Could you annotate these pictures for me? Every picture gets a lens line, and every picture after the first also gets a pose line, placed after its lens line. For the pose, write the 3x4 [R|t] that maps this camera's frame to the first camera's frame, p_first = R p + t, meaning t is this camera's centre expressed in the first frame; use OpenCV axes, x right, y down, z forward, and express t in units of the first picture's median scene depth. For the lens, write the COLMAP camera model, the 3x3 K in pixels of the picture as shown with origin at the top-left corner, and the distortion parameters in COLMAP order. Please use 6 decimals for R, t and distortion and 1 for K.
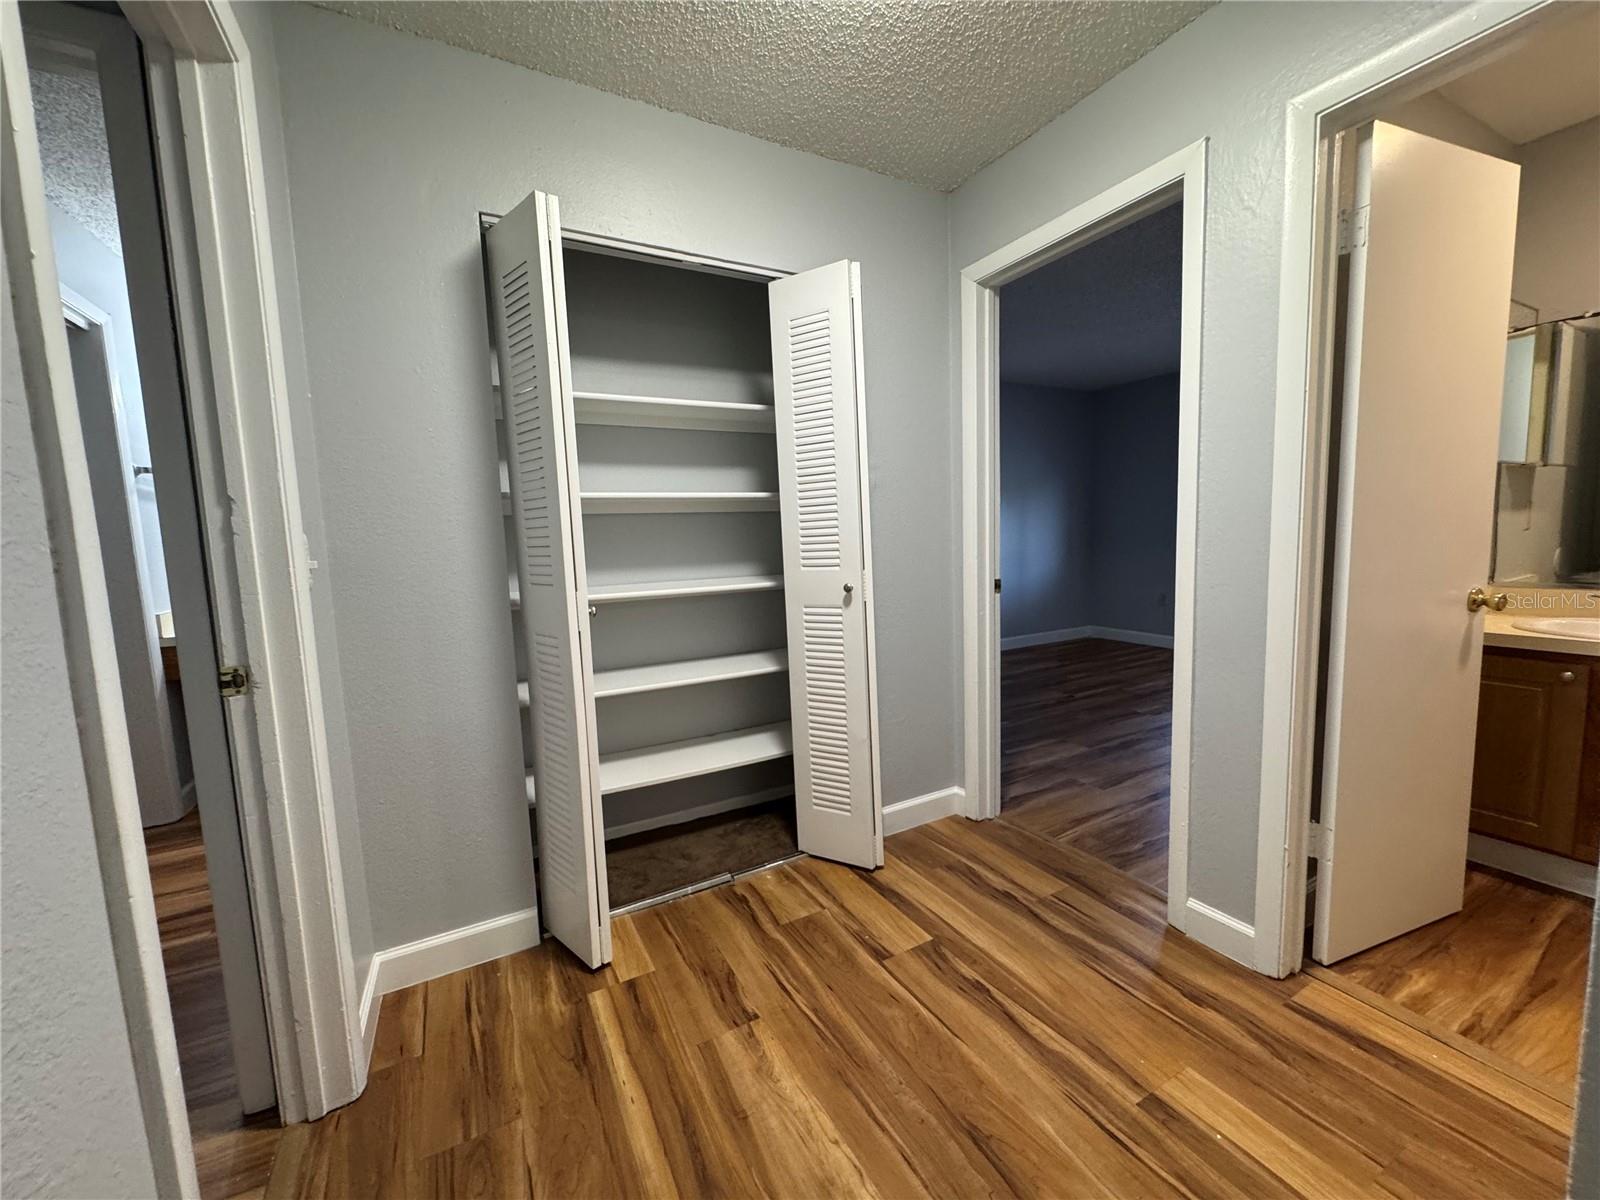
lens RADIAL K [[635.5, 0, 799.3], [0, 635.5, 597.7], [0, 0, 1]] dist [-0.004544, 0.001027]
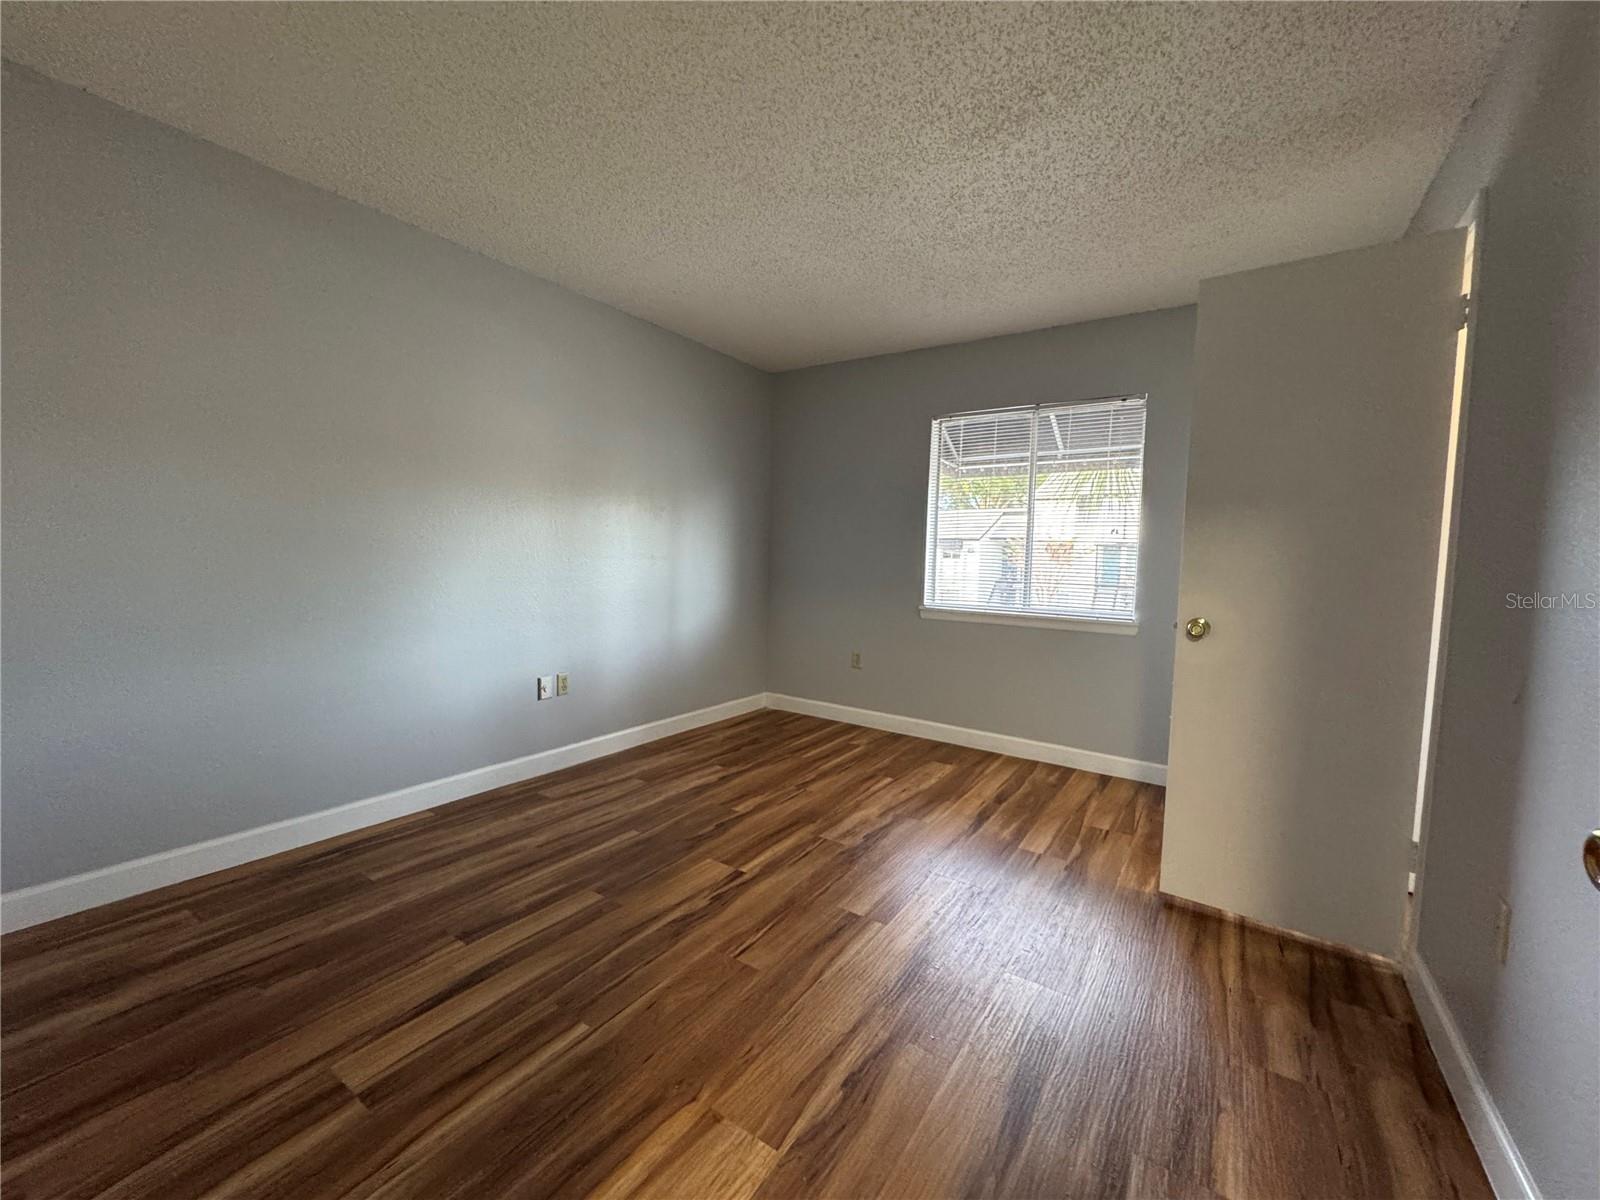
lens RADIAL K [[635.5, 0, 795.1], [0, 635.5, 595.0], [0, 0, 1]] dist [-0.004544, 0.001027]
pose [[0.884811, 0.031569, 0.464880, 0.276374], [-0.016393, 0.999194, -0.036653, -0.068349], [-0.465662, 0.024810, 0.884615, 0.638629]]
